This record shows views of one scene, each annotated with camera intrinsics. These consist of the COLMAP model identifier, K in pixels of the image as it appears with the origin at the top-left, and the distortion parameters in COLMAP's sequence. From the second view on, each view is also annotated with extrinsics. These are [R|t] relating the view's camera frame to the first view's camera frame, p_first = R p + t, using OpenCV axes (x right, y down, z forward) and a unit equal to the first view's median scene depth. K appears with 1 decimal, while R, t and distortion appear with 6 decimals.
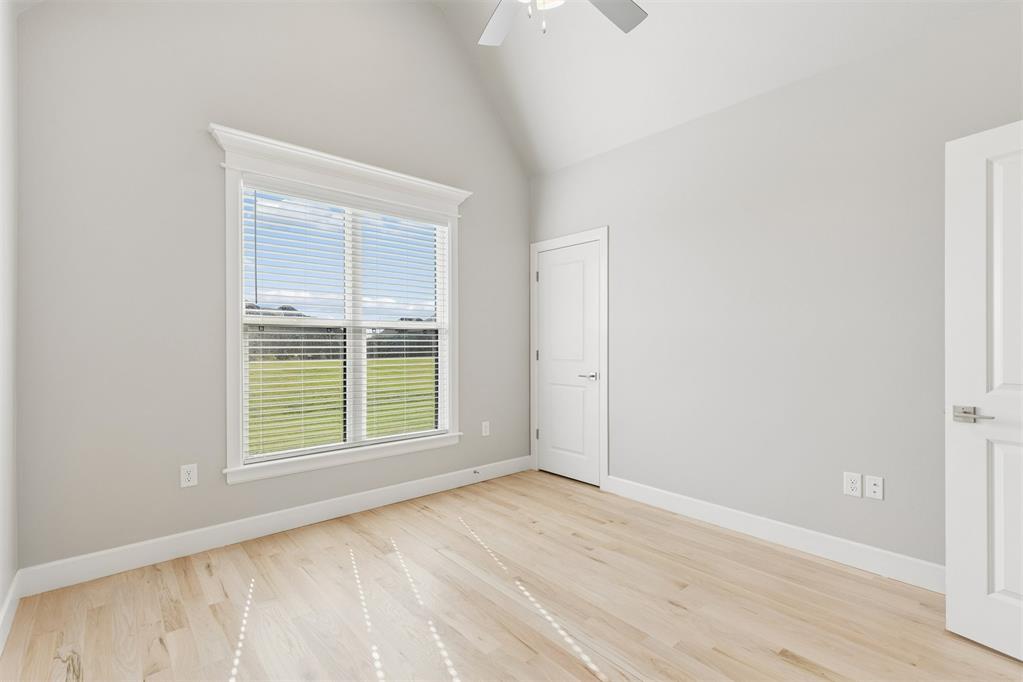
lens RADIAL K [[462.2, 0, 512.3], [0, 462.2, 341.7], [0, 0, 1]] dist [0.000733, -0.000545]
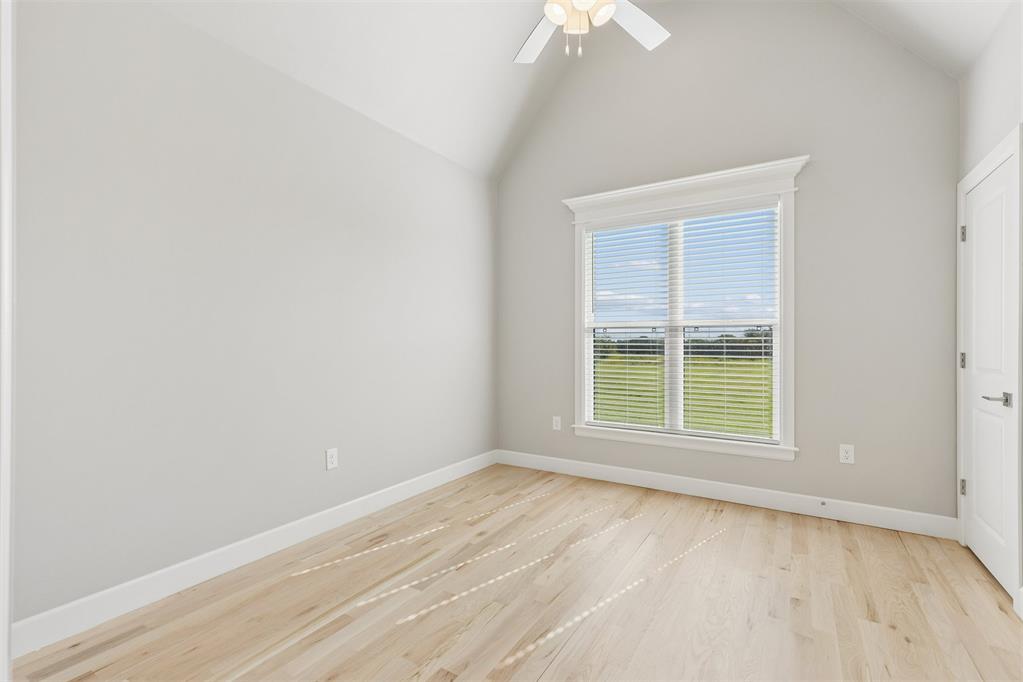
lens RADIAL K [[462.2, 0, 512.3], [0, 462.2, 341.7], [0, 0, 1]] dist [0.000733, -0.000545]
pose [[0.283144, 0.002419, -0.959074, 0.623166], [0.003287, 0.999988, 0.003493, -0.000746], [0.959072, -0.004142, 0.283133, 0.311122]]
